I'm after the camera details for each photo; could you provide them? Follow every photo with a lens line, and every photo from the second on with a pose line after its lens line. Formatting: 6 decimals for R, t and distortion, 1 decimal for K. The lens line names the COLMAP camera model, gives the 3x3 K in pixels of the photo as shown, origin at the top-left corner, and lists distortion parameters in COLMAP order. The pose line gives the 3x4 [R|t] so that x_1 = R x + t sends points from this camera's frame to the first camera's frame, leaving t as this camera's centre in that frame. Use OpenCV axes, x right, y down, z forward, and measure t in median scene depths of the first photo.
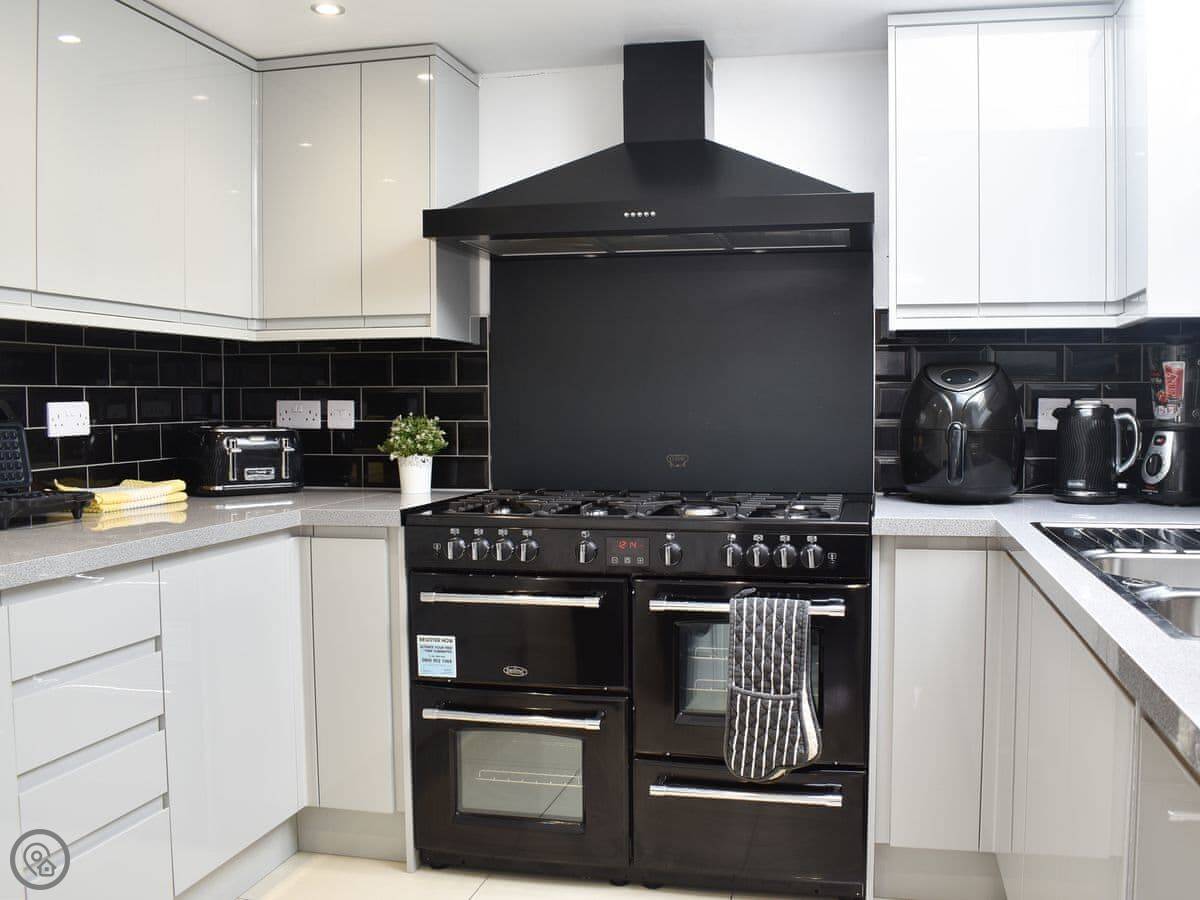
lens RADIAL K [[1069.1, 0, 654.4], [0, 1069.1, 446.1], [0, 0, 1]] dist [-0.088063, 0.008365]
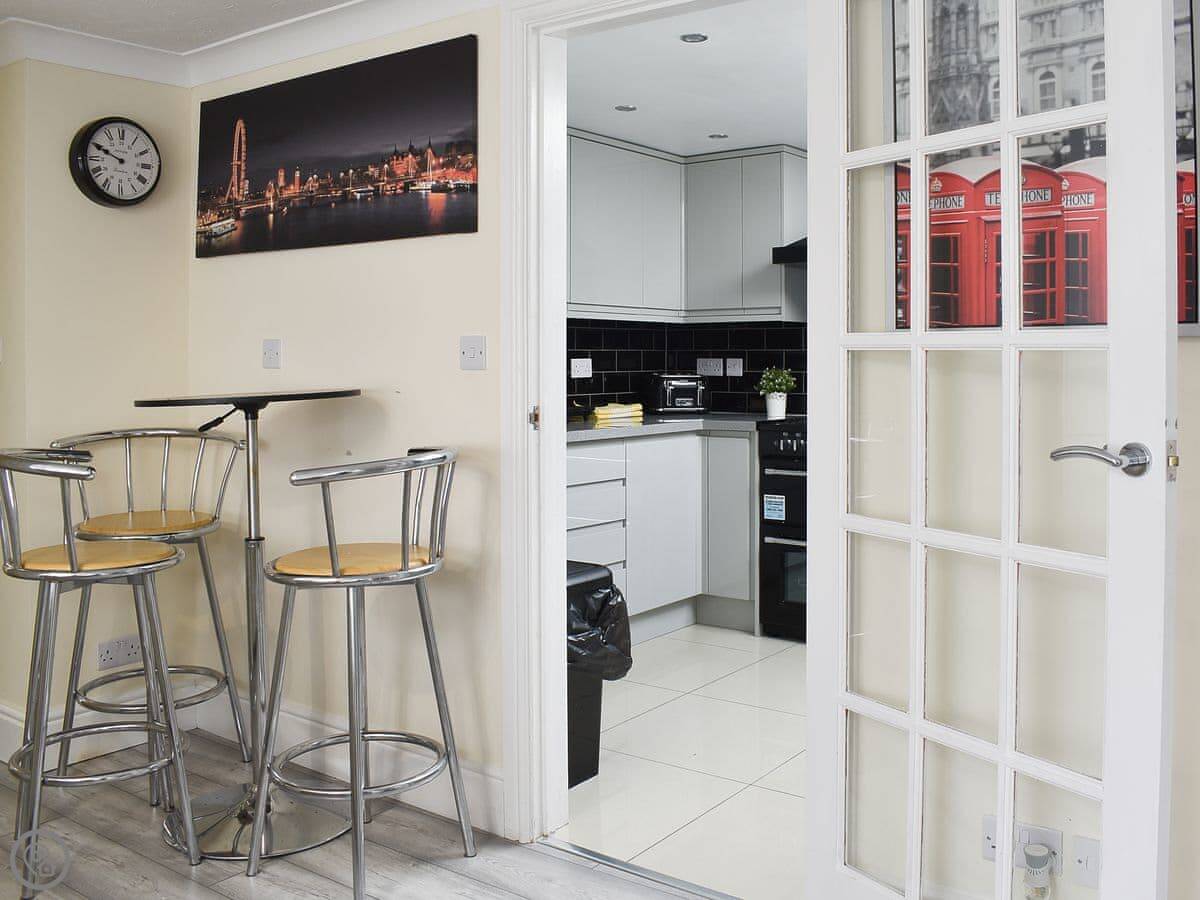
lens RADIAL K [[1111.0, 0, 656.0], [0, 1111.0, 361.3], [0, 0, 1]] dist [-0.103894, 0.021357]
pose [[0.911854, 0.002333, -0.410508, 0.310913], [-0.018903, 0.999162, -0.036311, 0.026772], [0.410079, 0.040870, 0.911134, -0.631882]]
